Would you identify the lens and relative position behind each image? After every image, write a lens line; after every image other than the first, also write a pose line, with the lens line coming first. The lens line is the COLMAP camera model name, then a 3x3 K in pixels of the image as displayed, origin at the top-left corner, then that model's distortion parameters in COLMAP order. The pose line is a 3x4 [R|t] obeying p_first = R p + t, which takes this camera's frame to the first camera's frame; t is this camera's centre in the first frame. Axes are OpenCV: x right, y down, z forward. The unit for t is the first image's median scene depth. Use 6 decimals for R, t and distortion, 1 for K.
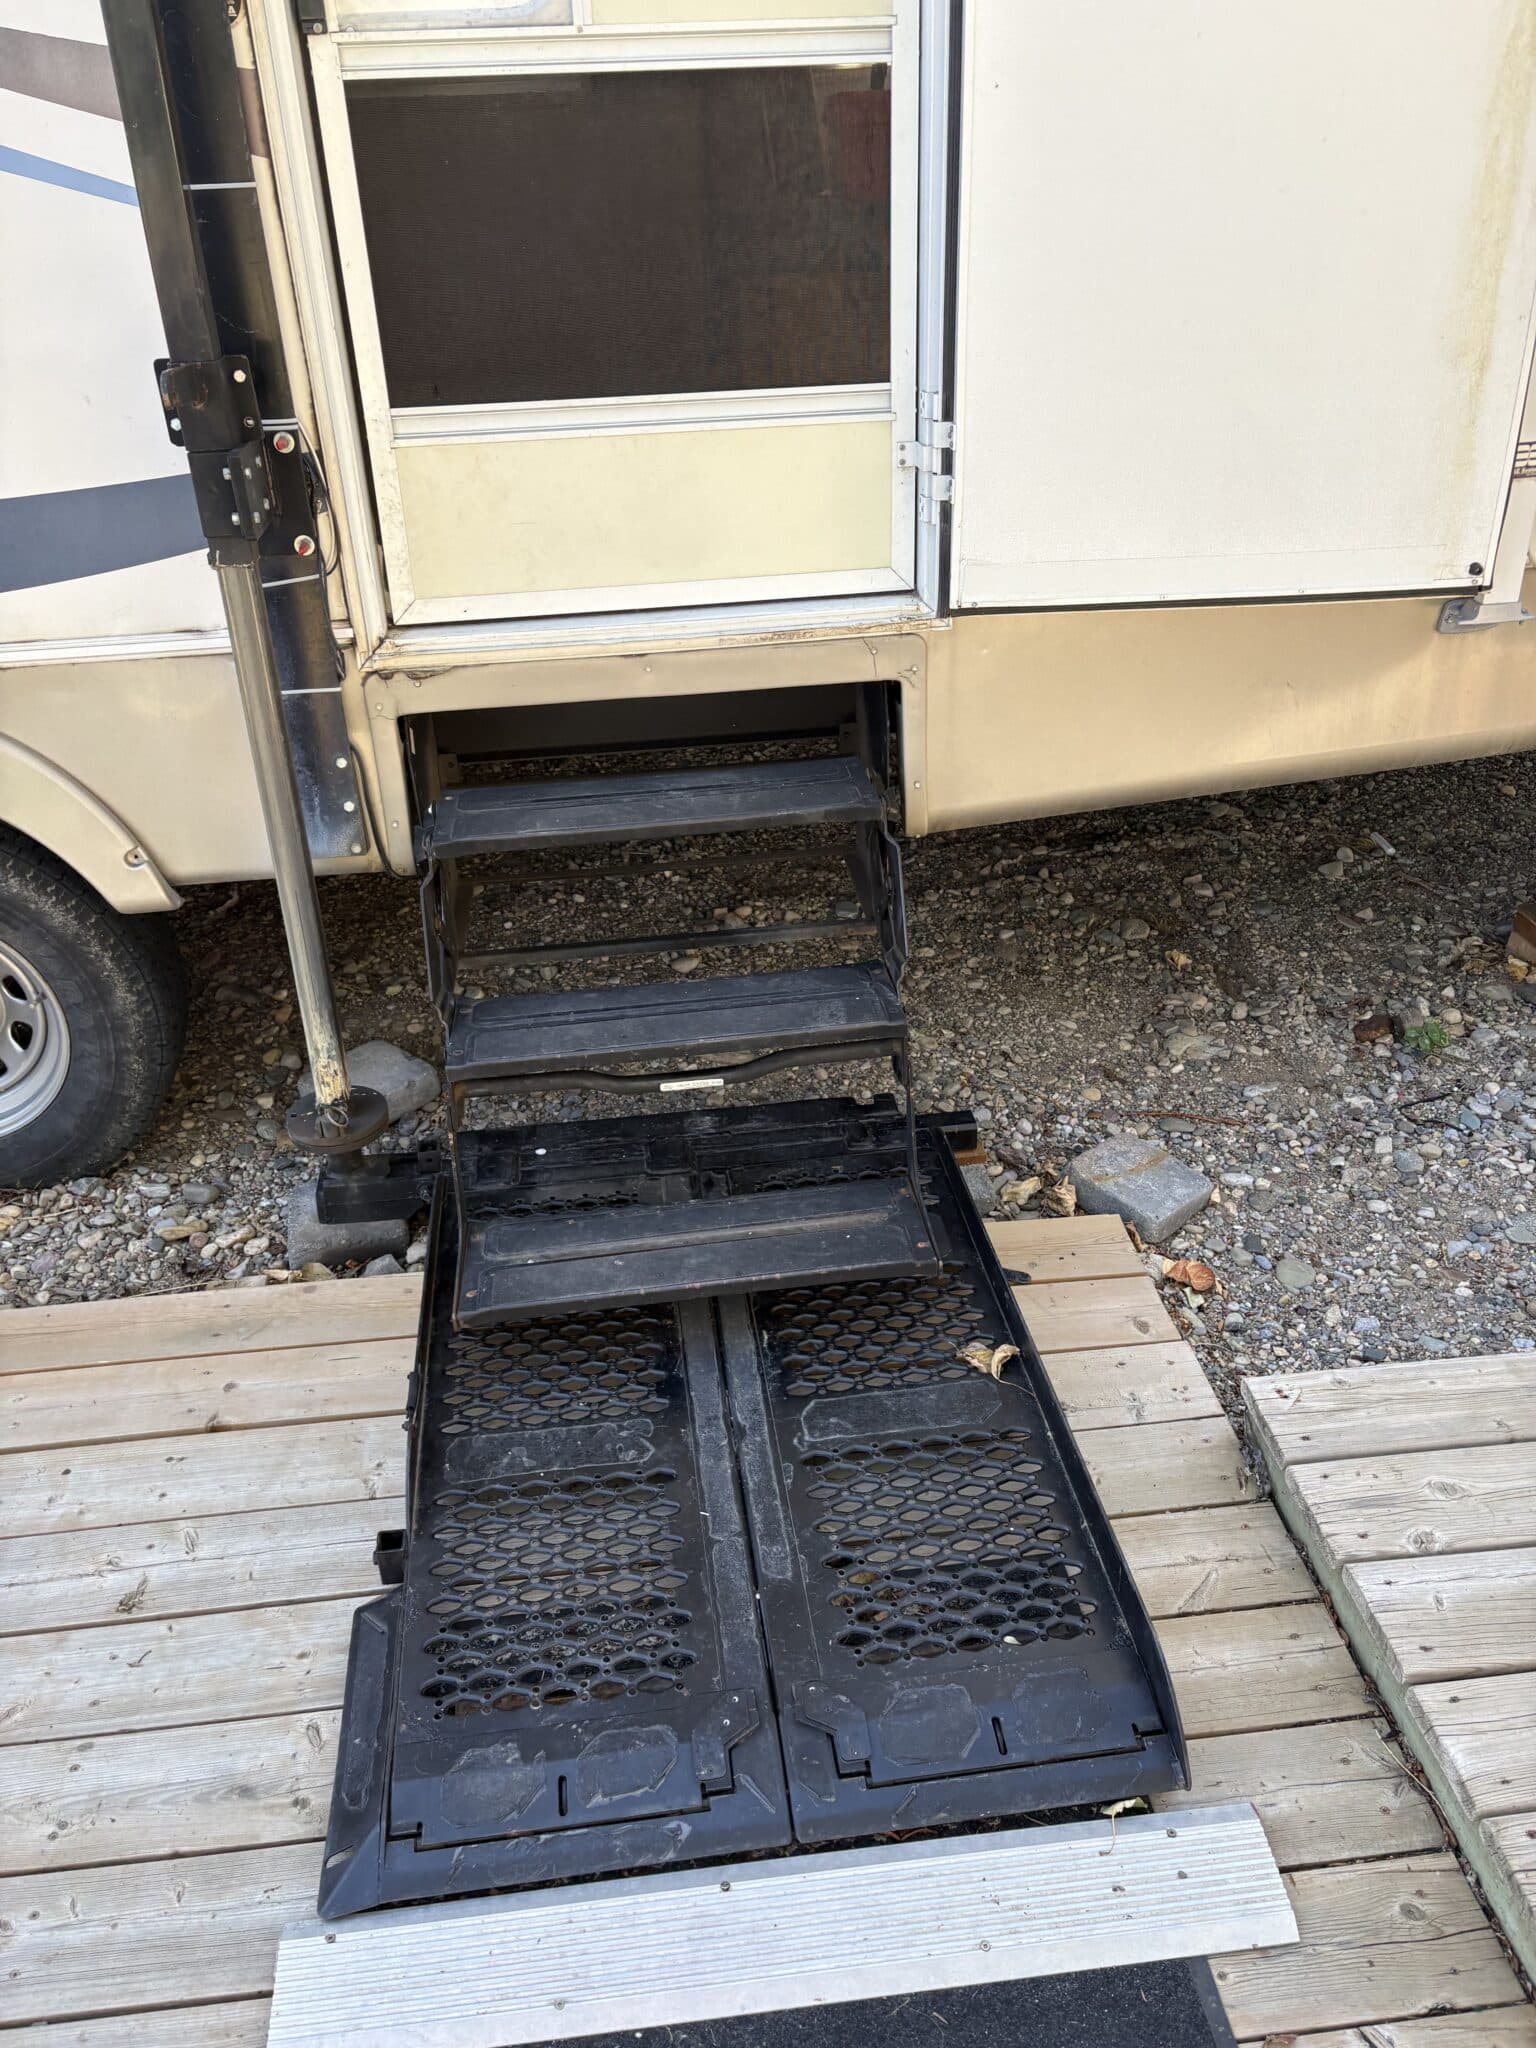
lens RADIAL K [[1542.8, 0, 768.0], [0, 1542.8, 1024.0], [0, 0, 1]] dist [0.002208, 0.005530]
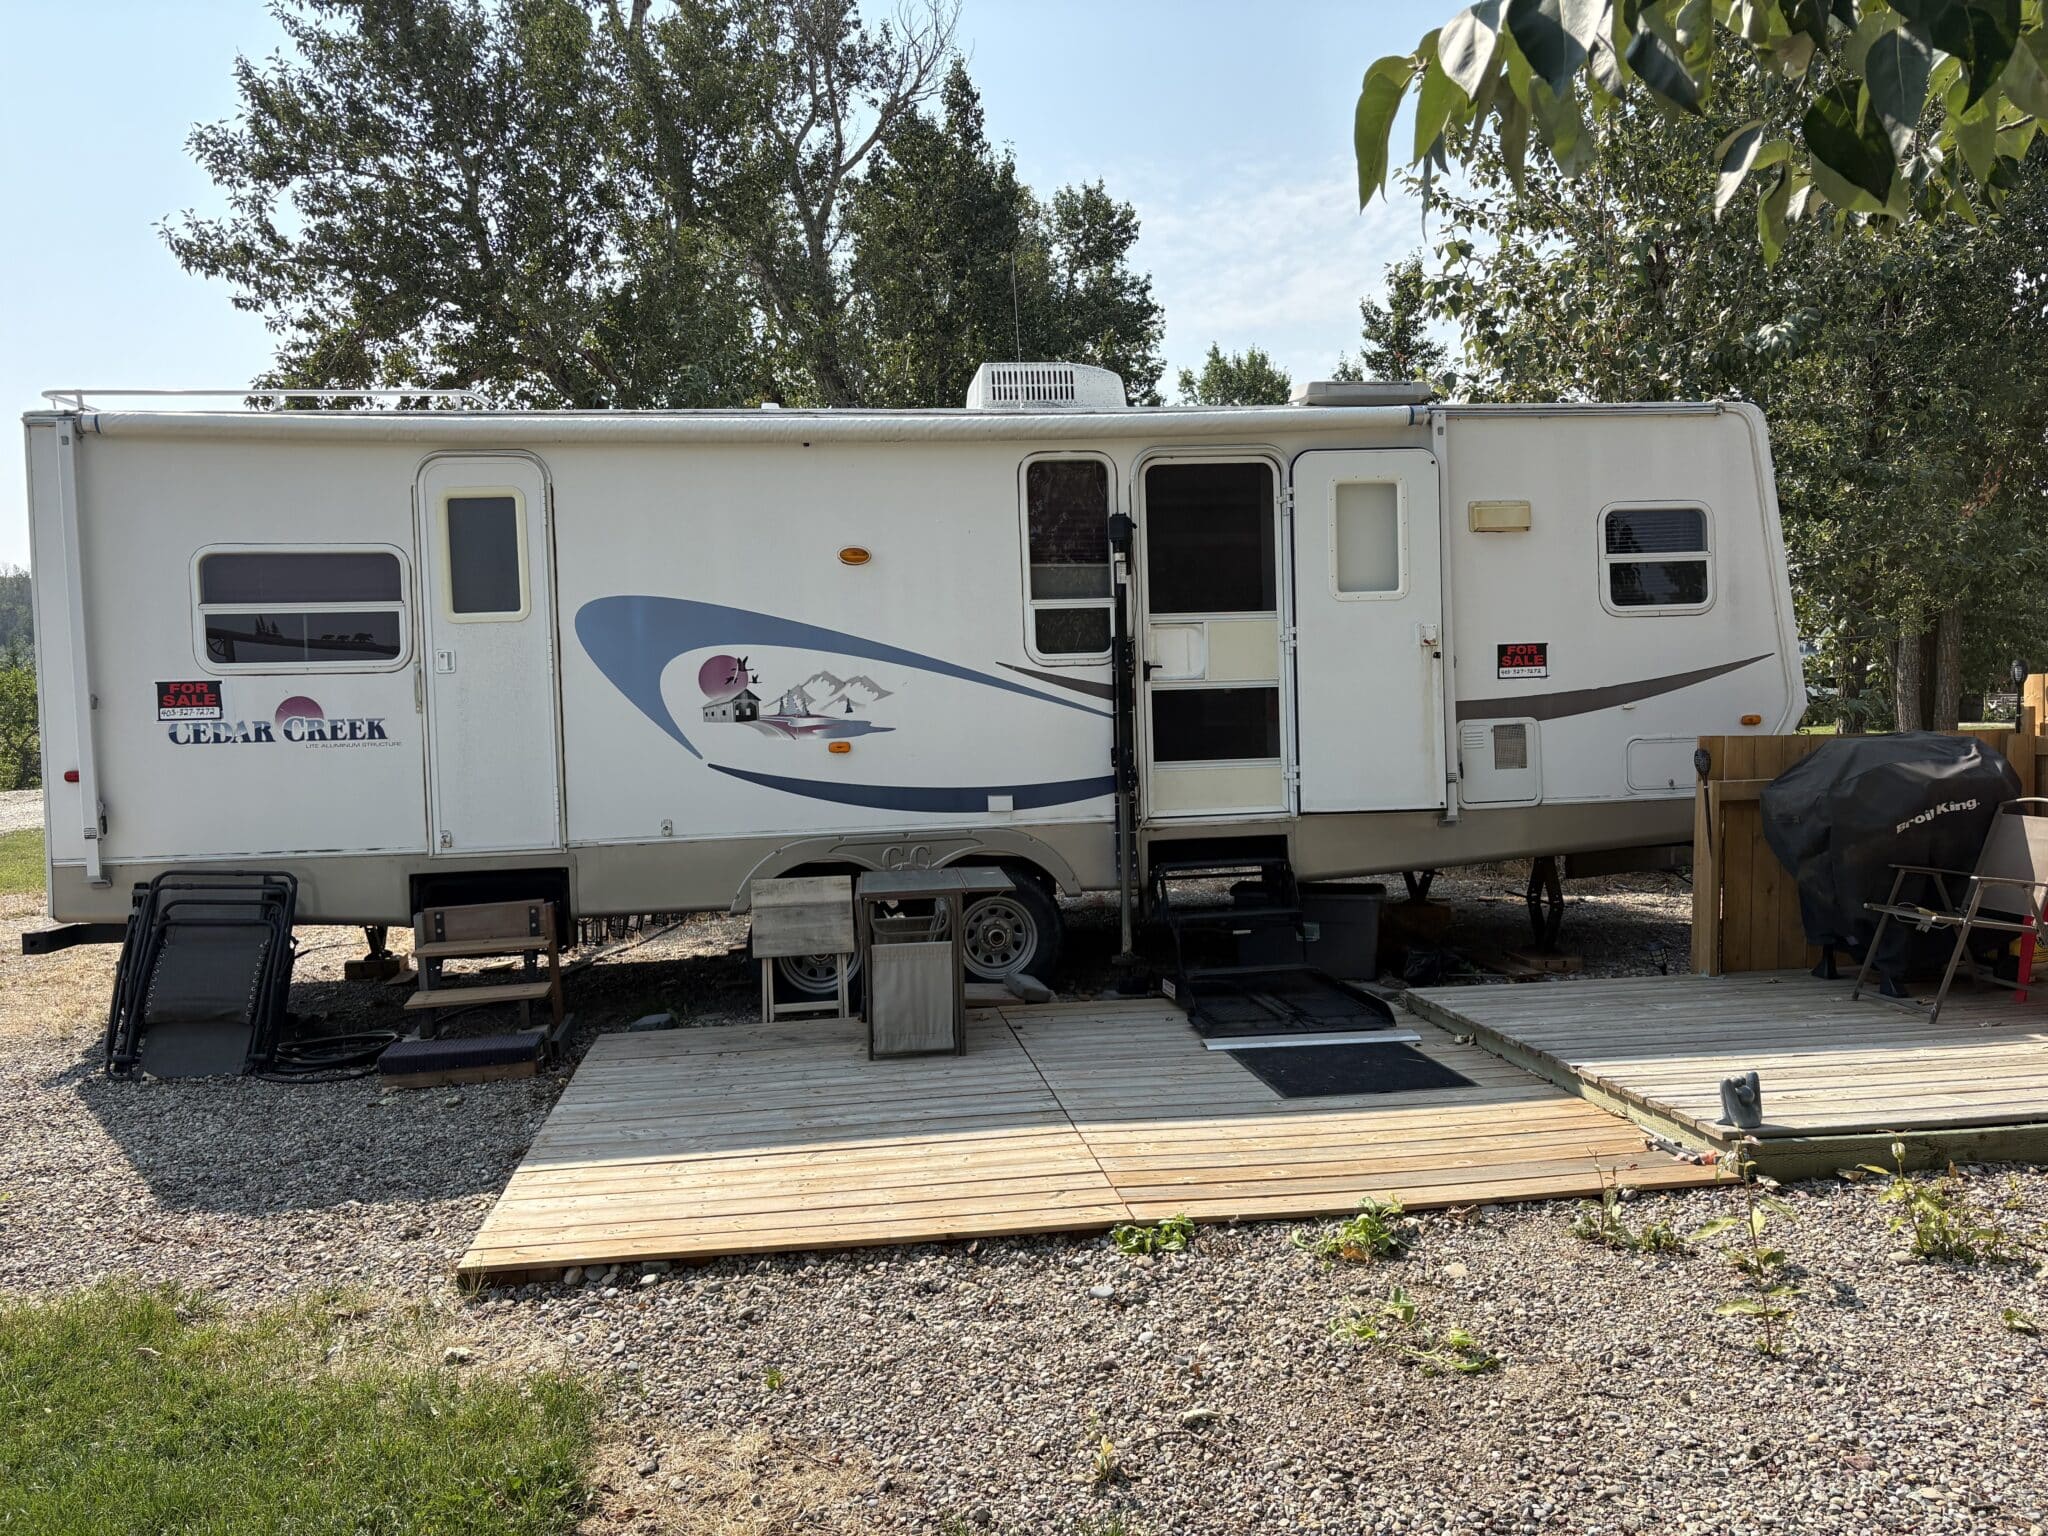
lens RADIAL K [[1563.8, 0, 1024.0], [0, 1563.8, 768.0], [0, 0, 1]] dist [0.038827, 0.000111]
pose [[0.999778, 0.004871, 0.020509, -0.625347], [0.004892, 0.892762, -0.450502, 1.323895], [-0.020504, 0.450502, 0.892540, -2.384893]]
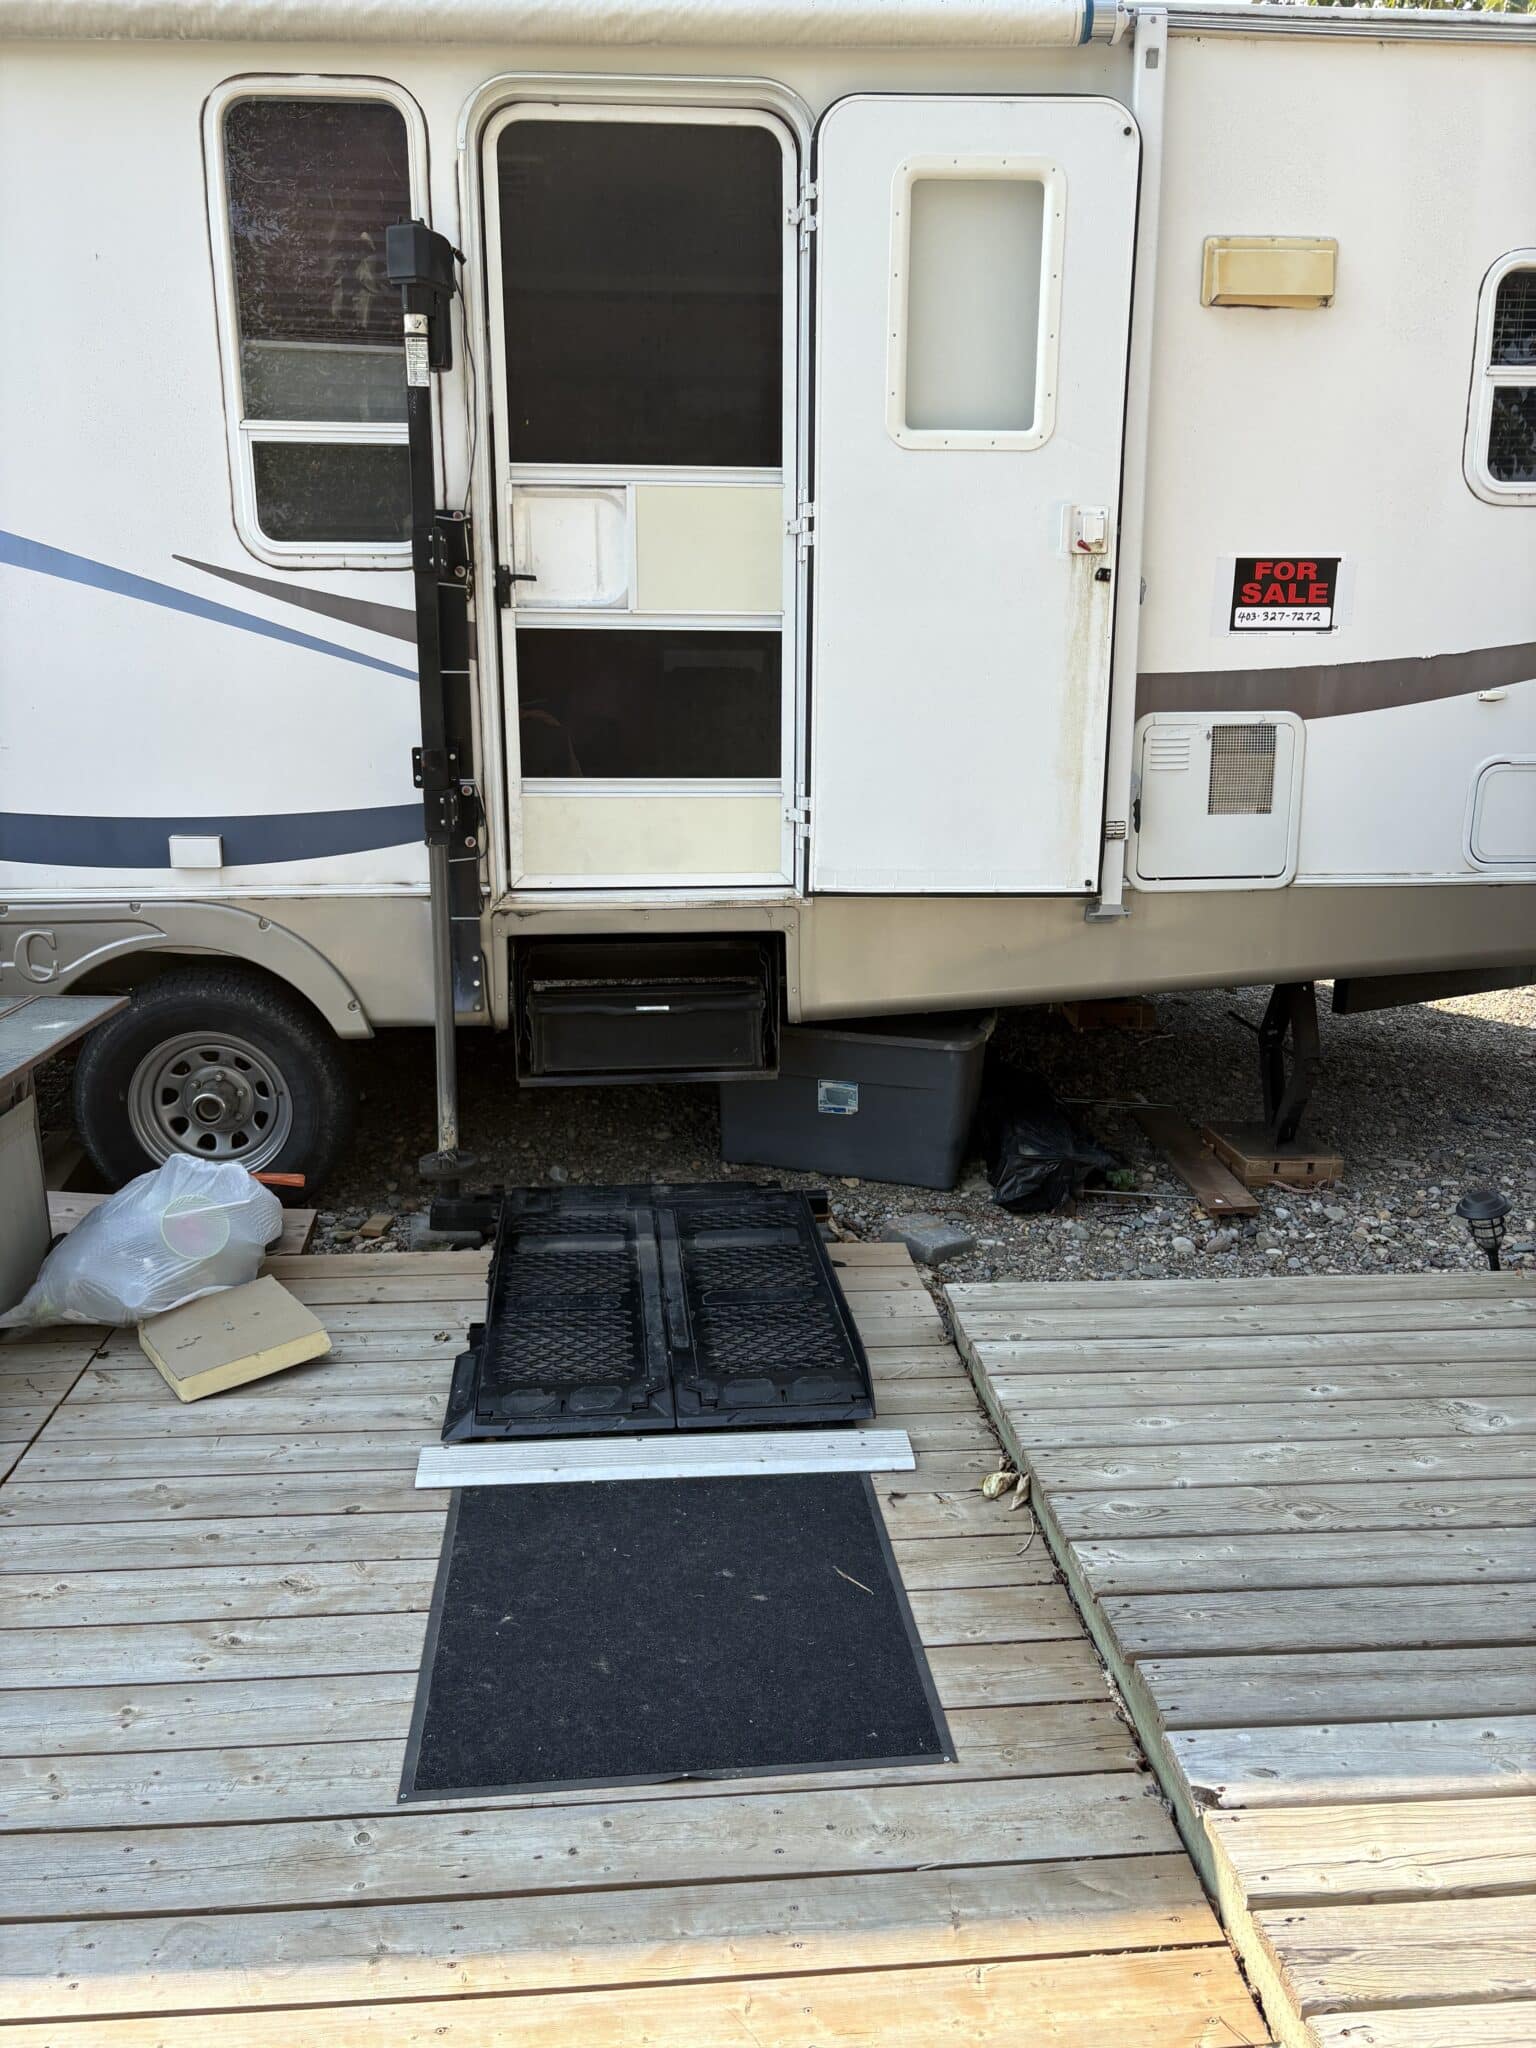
lens RADIAL K [[1612.4, 0, 779.8], [0, 1612.4, 1058.8], [0, 0, 1]] dist [0.079936, -0.079022]
pose [[0.999033, 0.043260, -0.007903, 0.107563], [-0.043846, 0.966049, -0.254611, 0.430706], [-0.003380, 0.254711, 0.967011, -0.849781]]
